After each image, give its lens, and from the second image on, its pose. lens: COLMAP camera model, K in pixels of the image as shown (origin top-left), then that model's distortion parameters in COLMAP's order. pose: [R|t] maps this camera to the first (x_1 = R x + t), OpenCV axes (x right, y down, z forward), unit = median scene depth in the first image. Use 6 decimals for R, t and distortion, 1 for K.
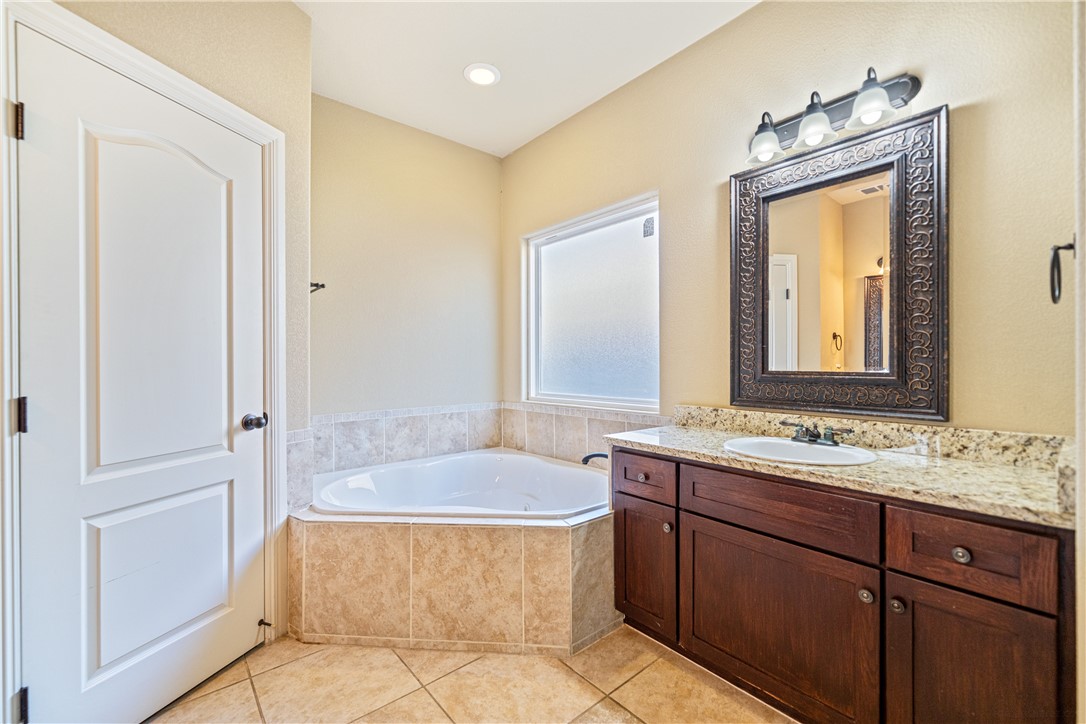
lens RADIAL K [[438.4, 0, 541.0], [0, 438.4, 362.9], [0, 0, 1]] dist [0.004395, -0.000575]
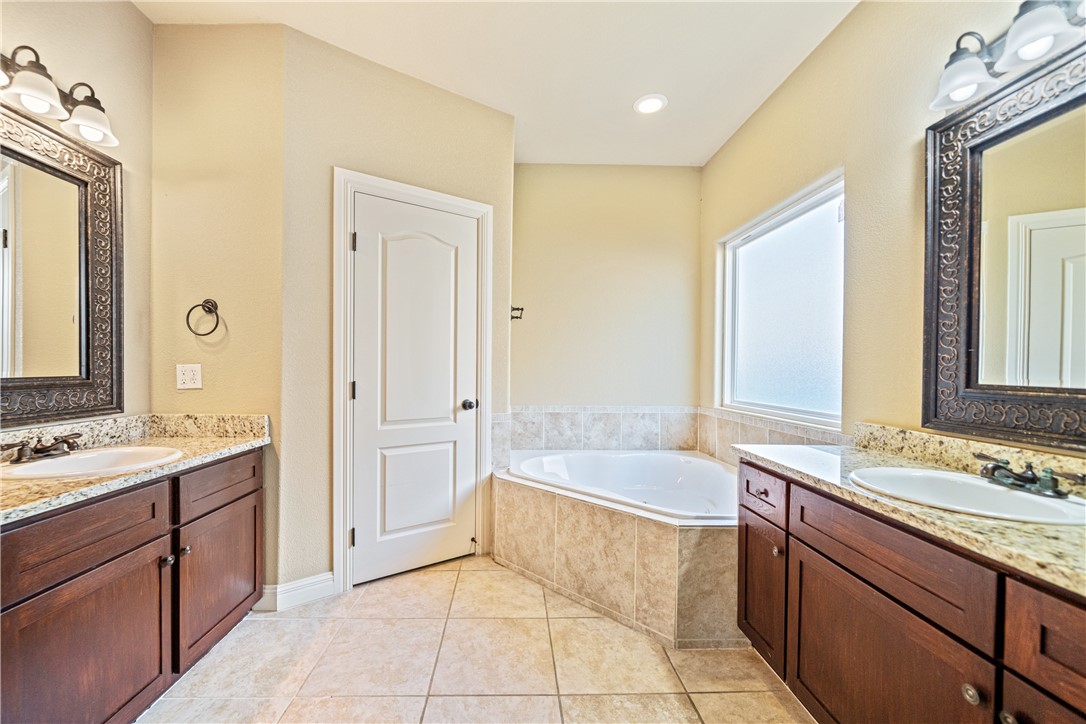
lens RADIAL K [[407.3, 0, 524.6], [0, 407.3, 369.0], [0, 0, 1]] dist [-0.001822, -0.000435]
pose [[0.792932, 0.016098, -0.609097, 0.356067], [-0.014175, 0.999868, 0.007972, -0.001441], [0.609145, 0.002313, 0.793055, 0.011379]]
